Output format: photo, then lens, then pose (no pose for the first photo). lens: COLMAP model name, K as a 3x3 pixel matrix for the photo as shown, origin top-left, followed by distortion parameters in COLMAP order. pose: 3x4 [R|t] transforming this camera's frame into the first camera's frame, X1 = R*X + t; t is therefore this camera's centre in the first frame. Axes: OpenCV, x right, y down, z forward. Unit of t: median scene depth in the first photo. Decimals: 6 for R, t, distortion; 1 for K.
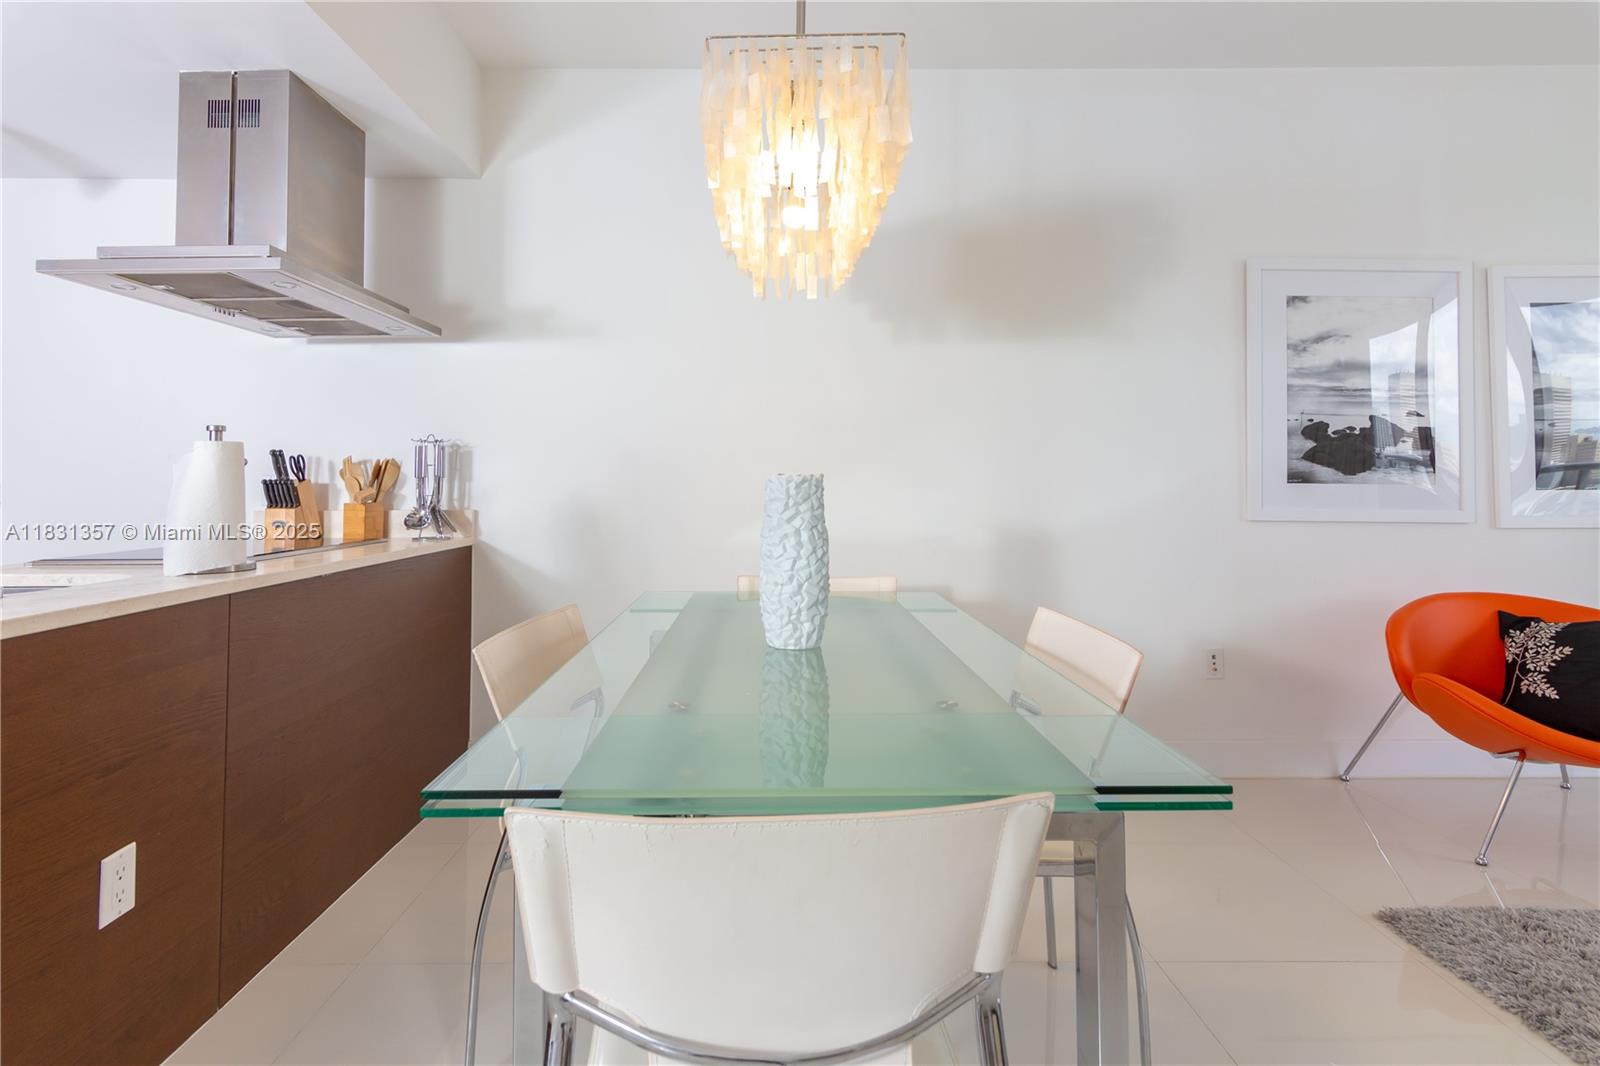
lens RADIAL K [[791.5, 0, 774.7], [0, 791.5, 455.1], [0, 0, 1]] dist [-0.000368, 0.000045]
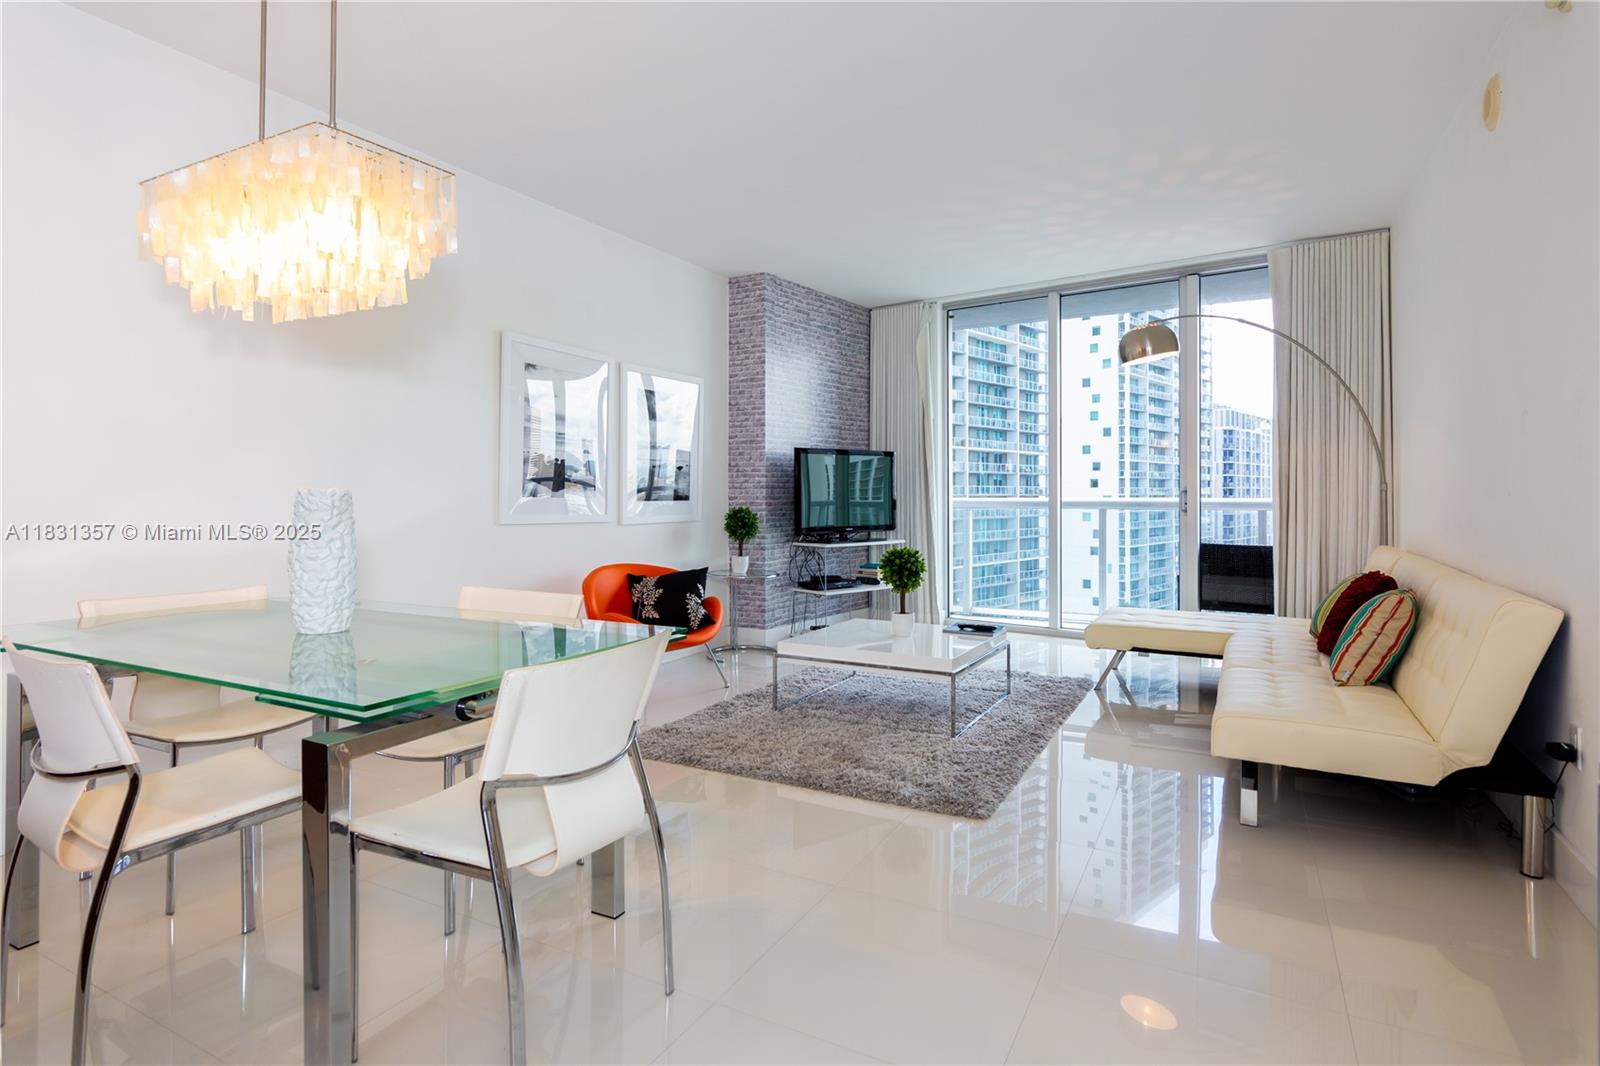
lens RADIAL K [[827.2, 0, 799.4], [0, 827.2, 502.7], [0, 0, 1]] dist [-0.000677, 0.000142]
pose [[0.472223, -0.005754, 0.881460, -0.428140], [-0.030959, 0.999253, 0.023109, -0.003577], [-0.880935, -0.038201, 0.471693, -0.126741]]
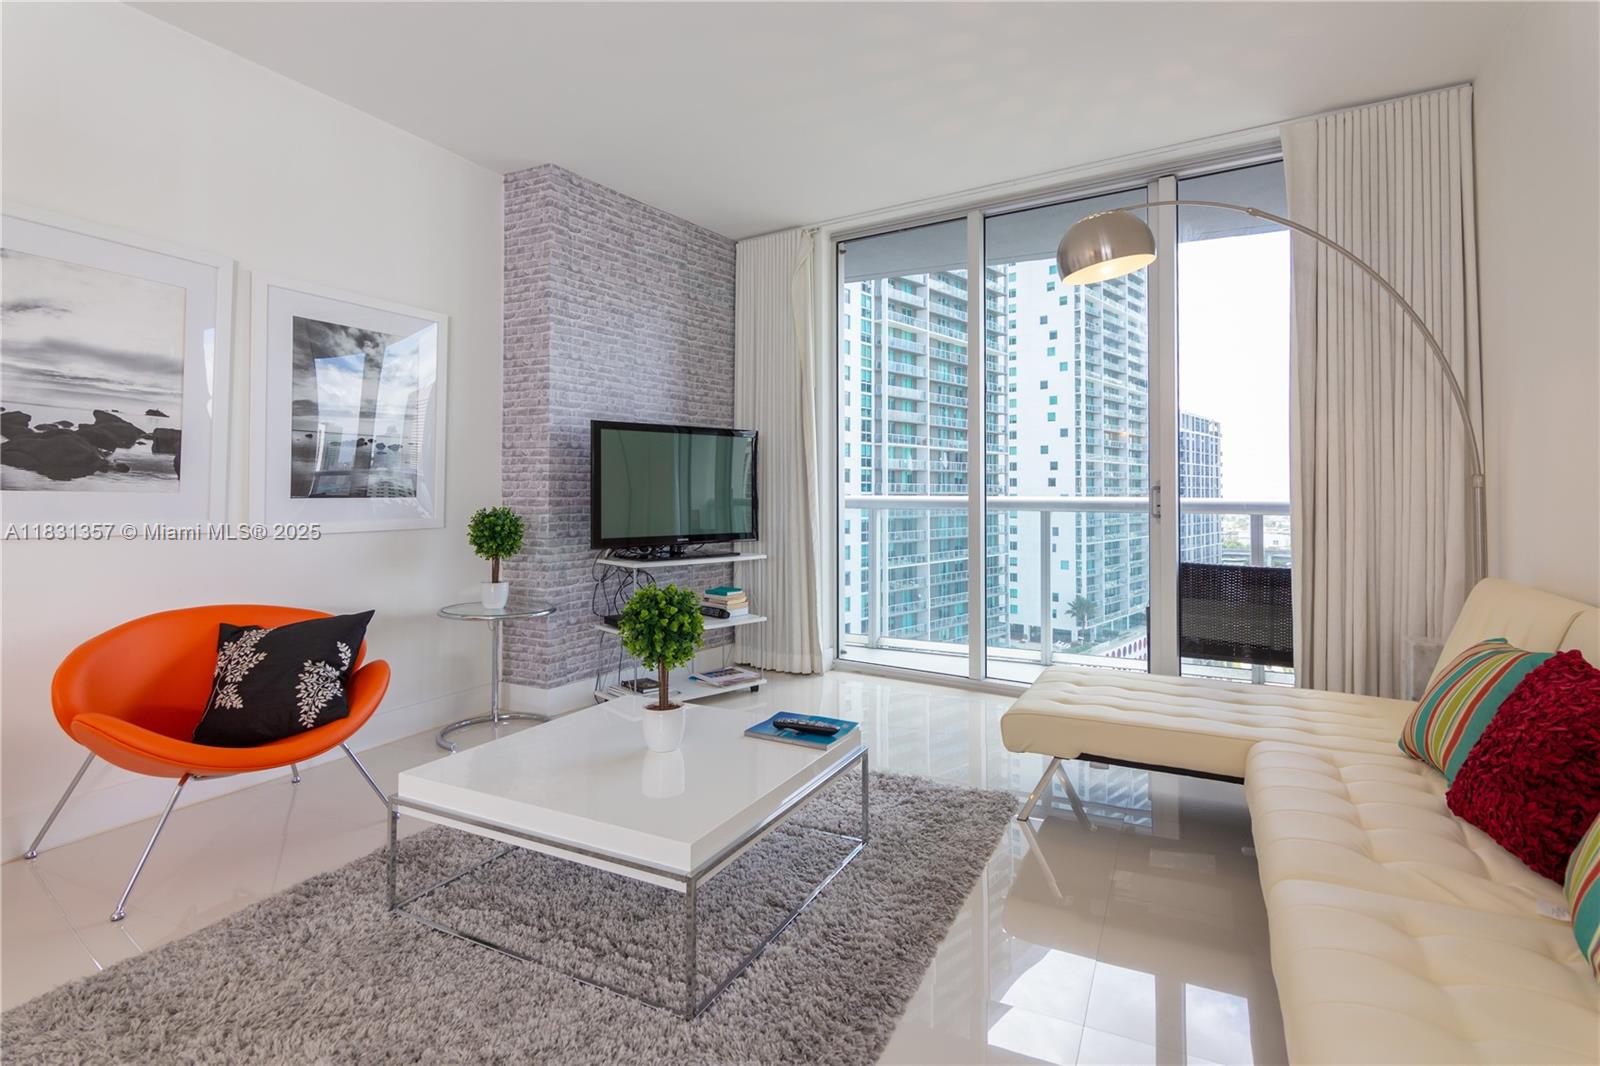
lens RADIAL K [[801.2, 0, 799.6], [0, 801.2, 482.9], [0, 0, 1]] dist [-0.000343, 0.000365]
pose [[0.439547, 0.015413, 0.898087, 0.331778], [-0.036330, 0.999340, 0.000630, -0.000592], [-0.897484, -0.032904, 0.439817, -0.053186]]
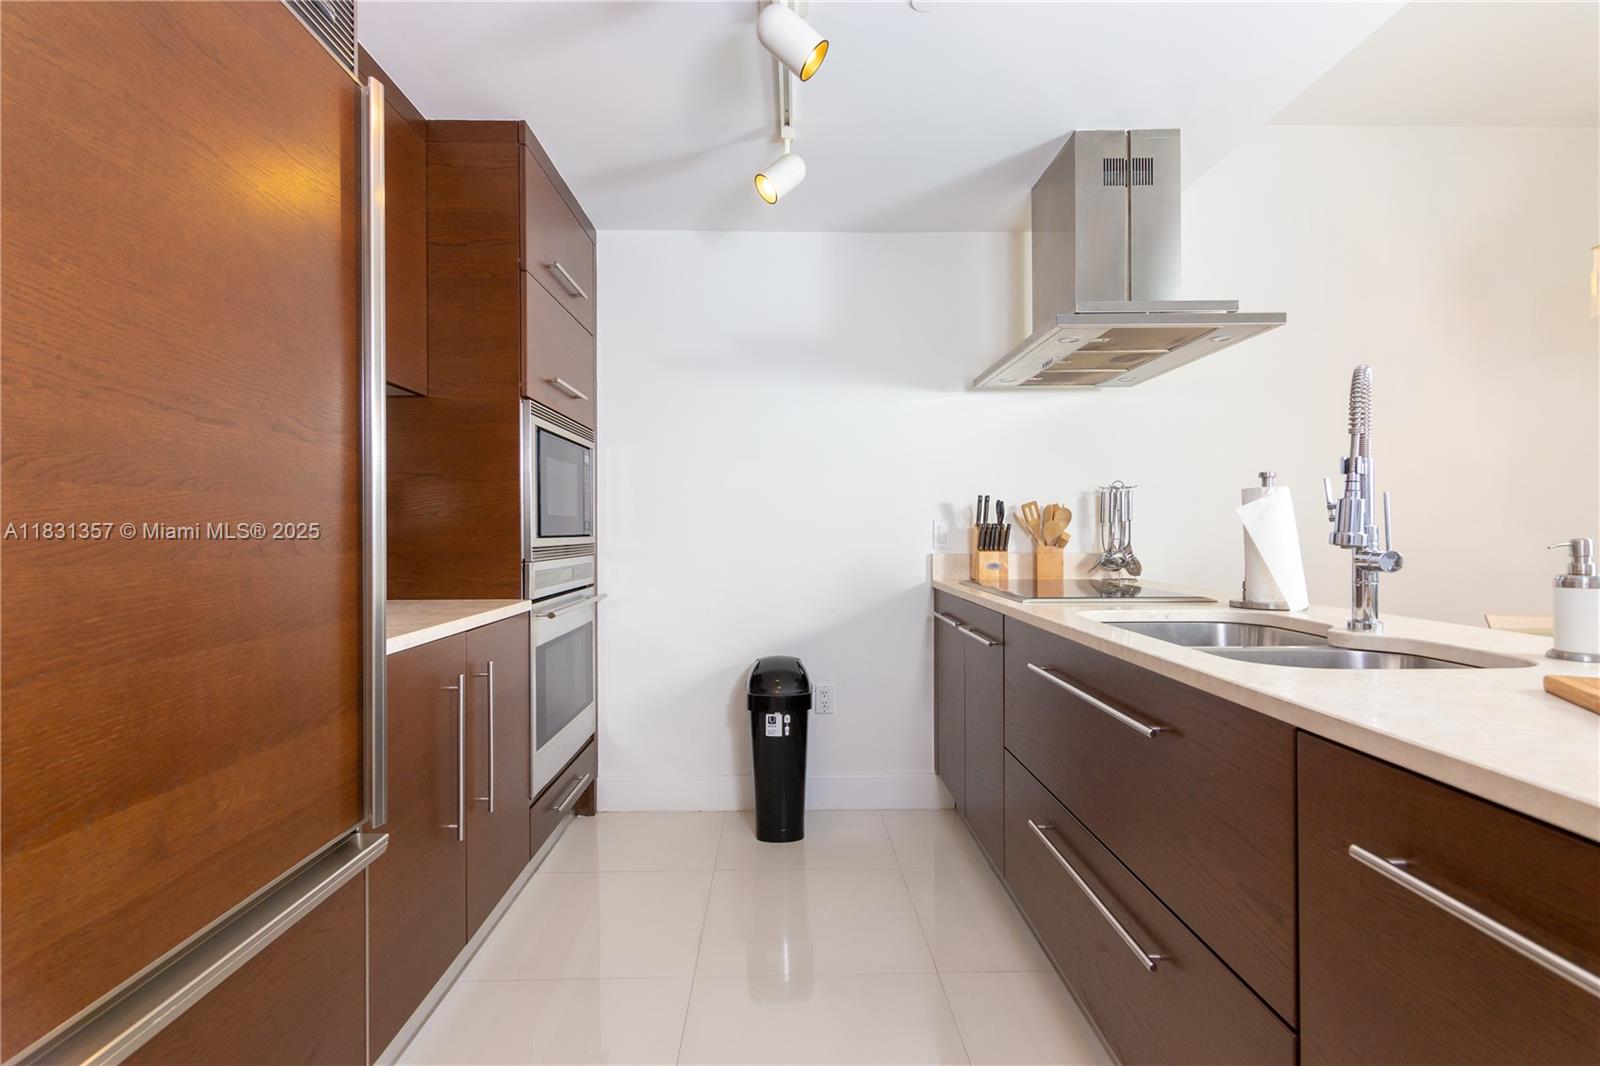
lens RADIAL K [[787.4, 0, 790.1], [0, 787.4, 530.7], [0, 0, 1]] dist [-0.000252, -0.000220]
pose [[0.999894, -0.000541, 0.014561, -0.888338], [-0.000006, 0.999294, 0.037560, 0.001264], [-0.014571, -0.037556, 0.999188, -0.035510]]
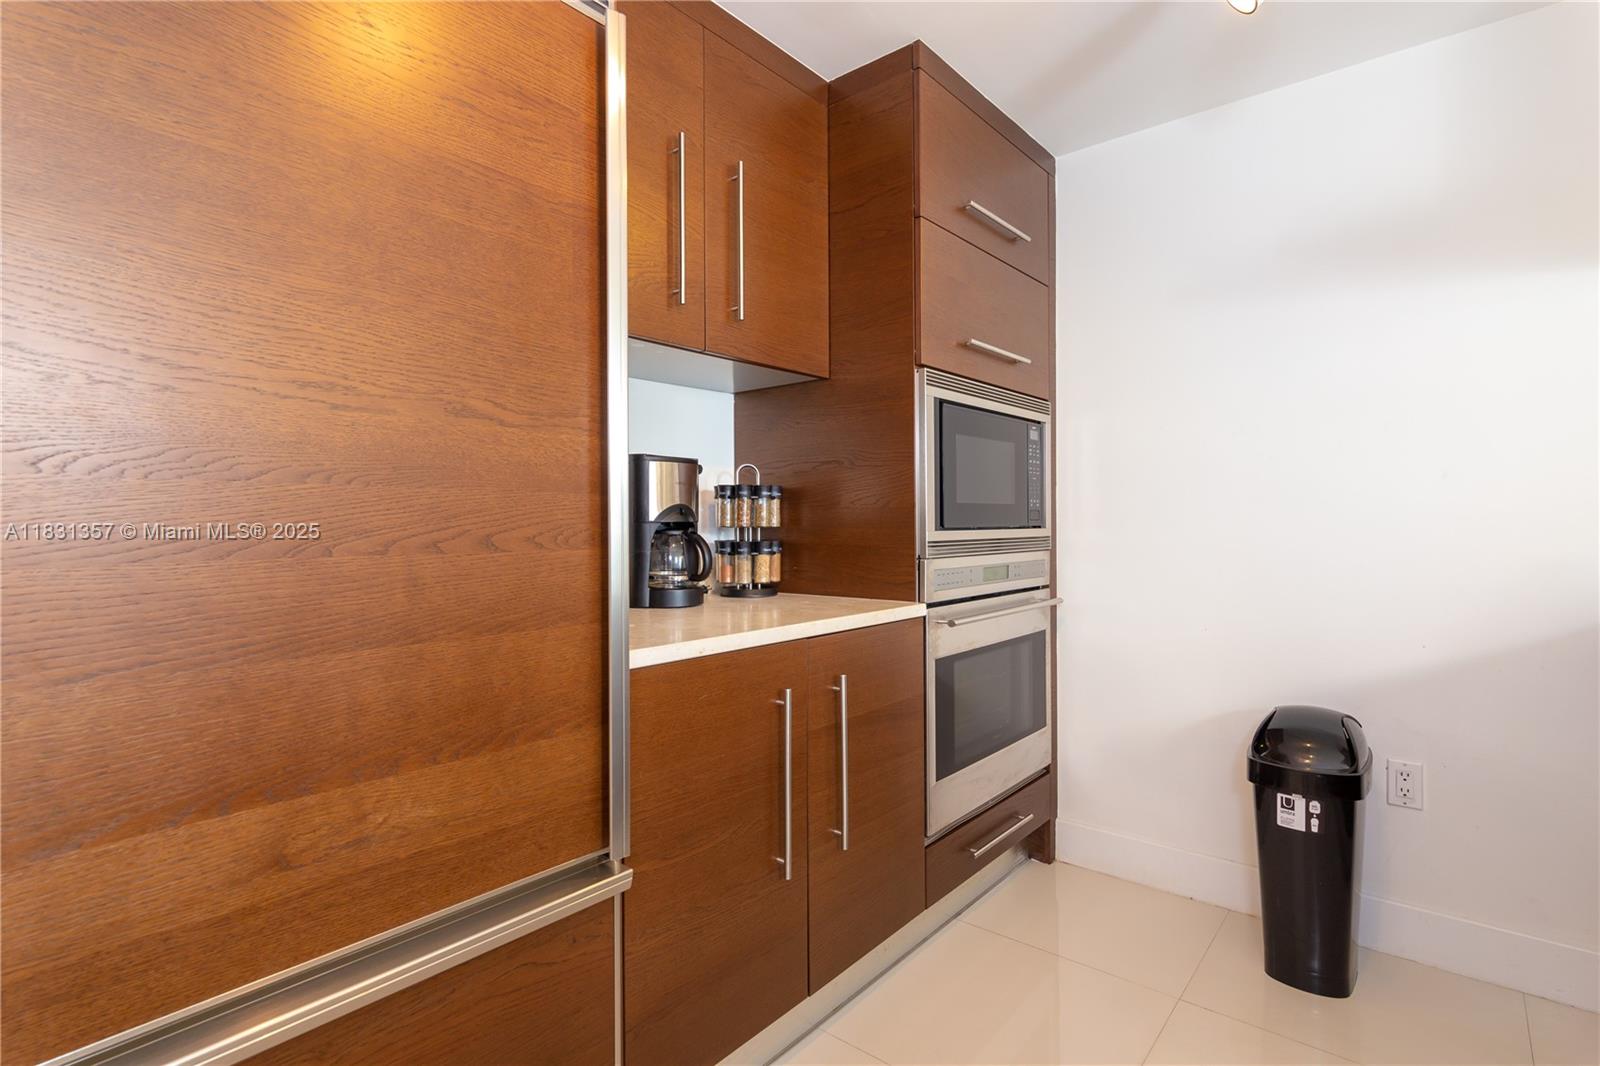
lens RADIAL K [[776.7, 0, 791.2], [0, 776.7, 525.3], [0, 0, 1]] dist [0.000603, 0.000024]
pose [[0.763218, 0.002341, -0.646137, -0.796538], [0.026768, 0.999020, 0.035238, 0.007299], [0.645586, -0.044190, 0.762408, 0.178650]]
